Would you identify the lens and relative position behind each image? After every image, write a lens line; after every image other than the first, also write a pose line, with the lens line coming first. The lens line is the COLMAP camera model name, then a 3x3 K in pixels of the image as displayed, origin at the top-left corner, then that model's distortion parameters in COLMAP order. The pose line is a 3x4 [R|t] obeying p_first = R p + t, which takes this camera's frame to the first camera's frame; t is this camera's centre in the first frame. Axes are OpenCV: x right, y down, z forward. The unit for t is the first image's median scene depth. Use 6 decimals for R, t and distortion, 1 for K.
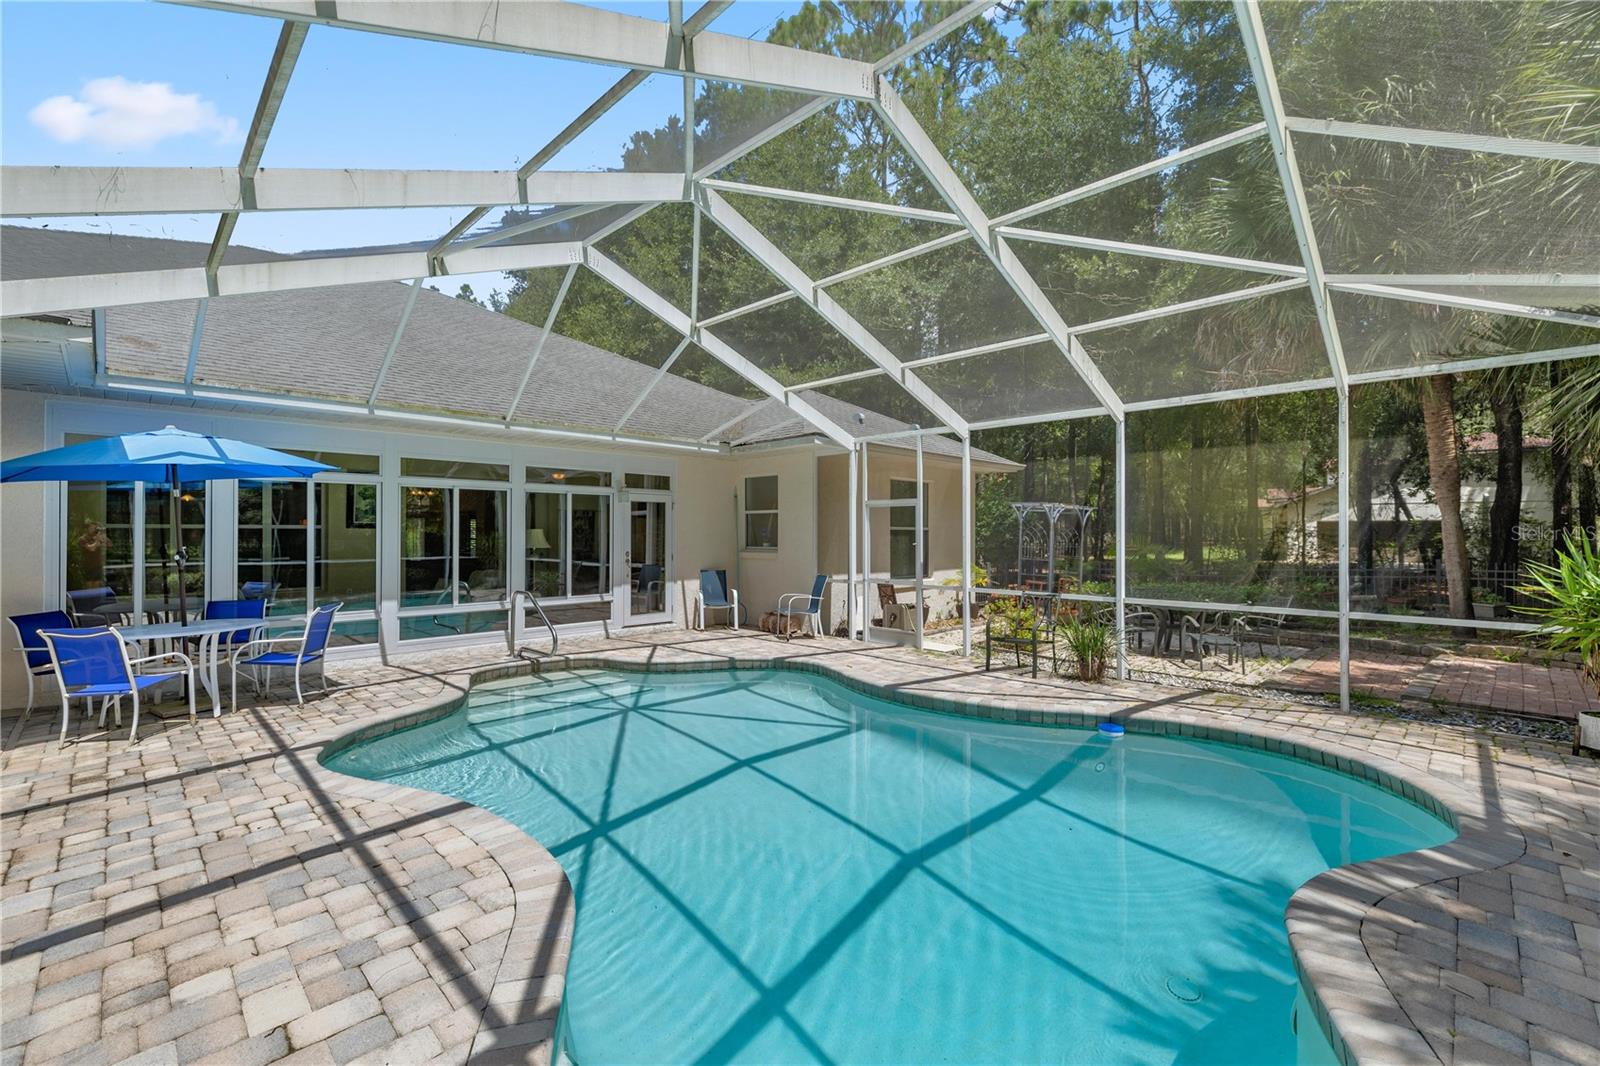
lens RADIAL K [[701.4, 0, 800.0], [0, 701.4, 533.0], [0, 0, 1]] dist [-0.000844, -0.000055]
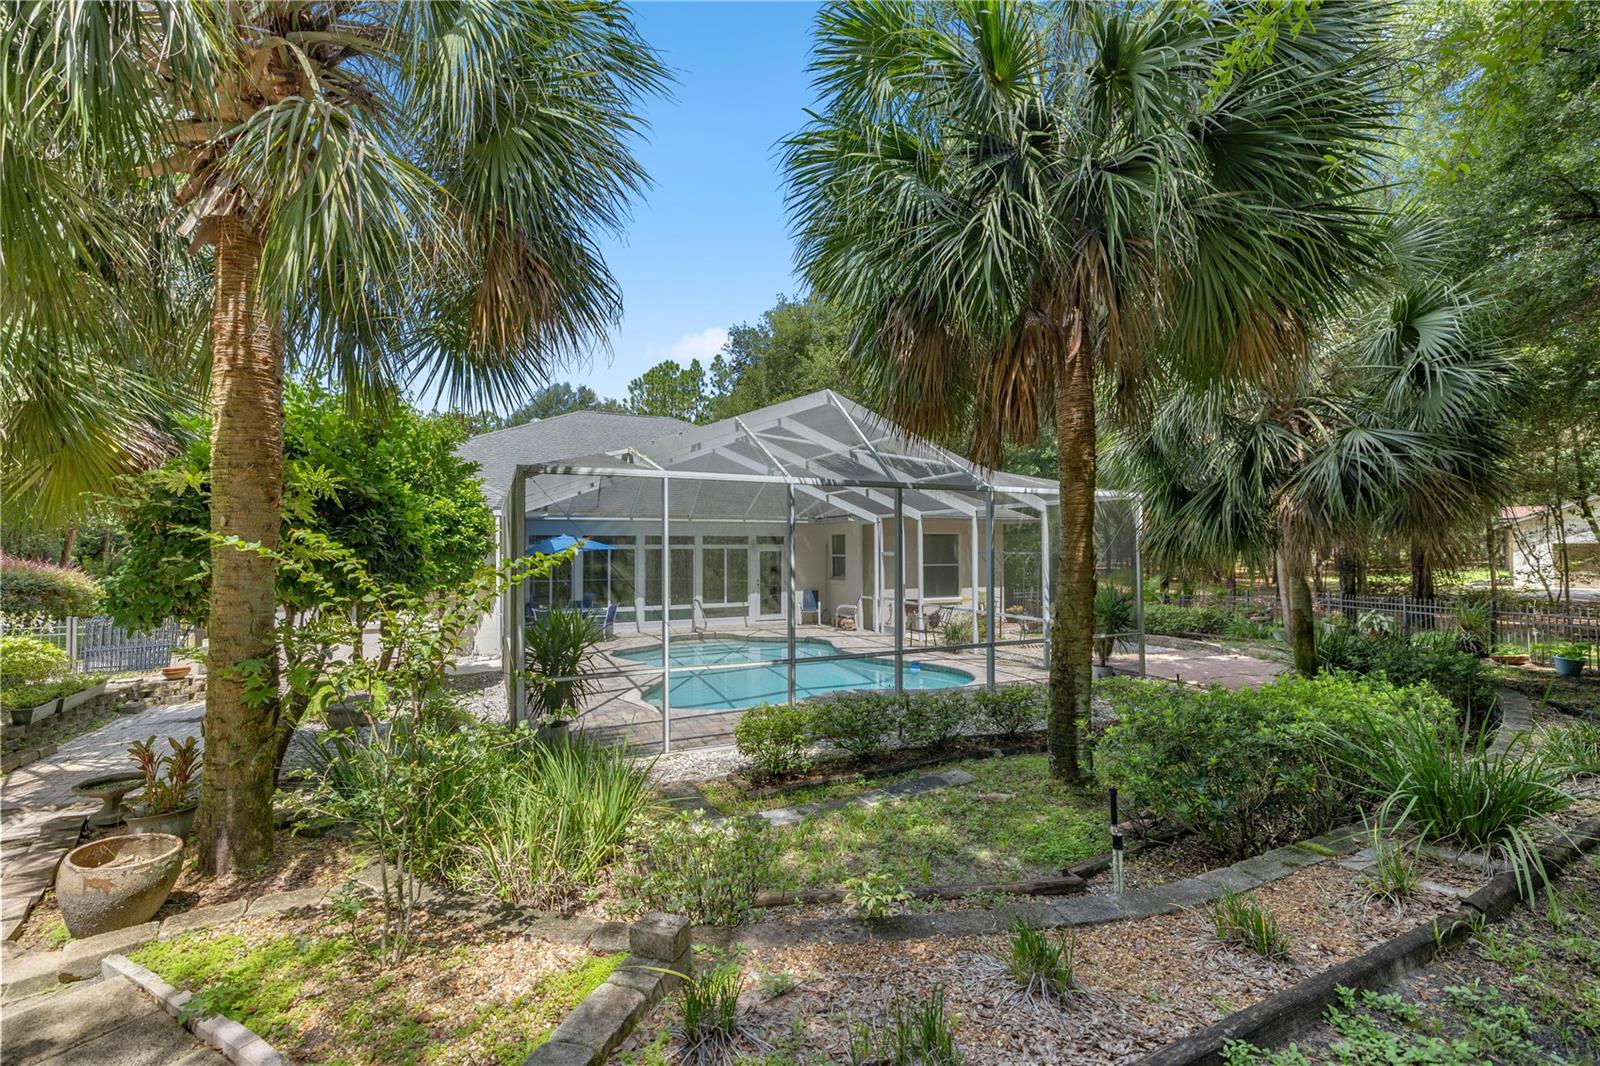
lens RADIAL K [[701.4, 0, 800.0], [0, 701.4, 533.0], [0, 0, 1]] dist [-0.000844, -0.000055]
pose [[0.944331, -0.000343, -0.328997, 0.471186], [-0.003030, 0.999948, -0.009741, -0.077515], [0.328983, 0.010195, 0.944281, -0.697879]]
